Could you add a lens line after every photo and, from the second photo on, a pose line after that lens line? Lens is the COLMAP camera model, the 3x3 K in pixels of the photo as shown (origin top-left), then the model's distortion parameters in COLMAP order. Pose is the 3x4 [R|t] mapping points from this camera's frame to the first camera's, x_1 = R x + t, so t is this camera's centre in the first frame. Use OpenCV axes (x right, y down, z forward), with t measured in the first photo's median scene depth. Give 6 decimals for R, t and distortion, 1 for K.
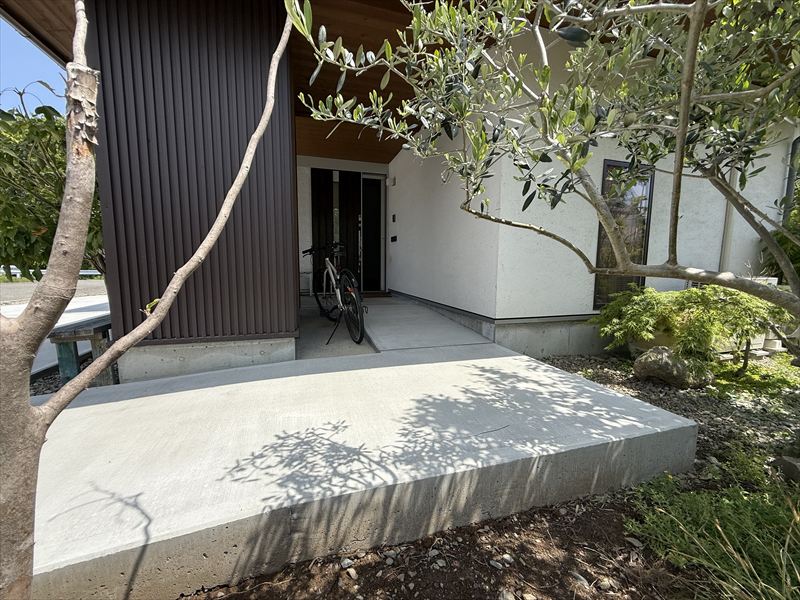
lens RADIAL K [[318.6, 0, 398.7], [0, 318.6, 299.4], [0, 0, 1]] dist [-0.000042, 0.000220]
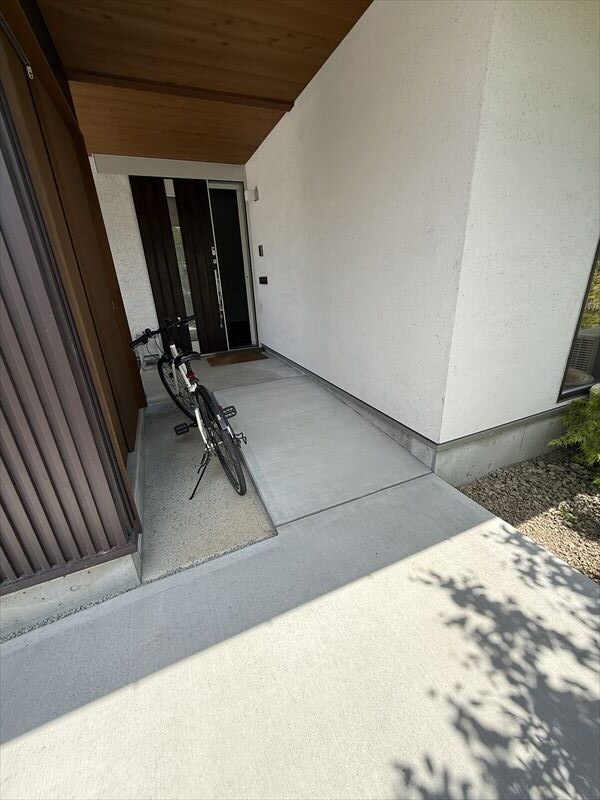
lens RADIAL K [[318.6, 0, 300.8], [0, 318.6, 397.9], [0, 0, 1]] dist [-0.000042, 0.000220]
pose [[0.992309, -0.091223, 0.083674, -0.017995], [0.066650, 0.963348, 0.259842, -0.132905], [-0.104311, -0.252266, 0.962019, 0.235948]]
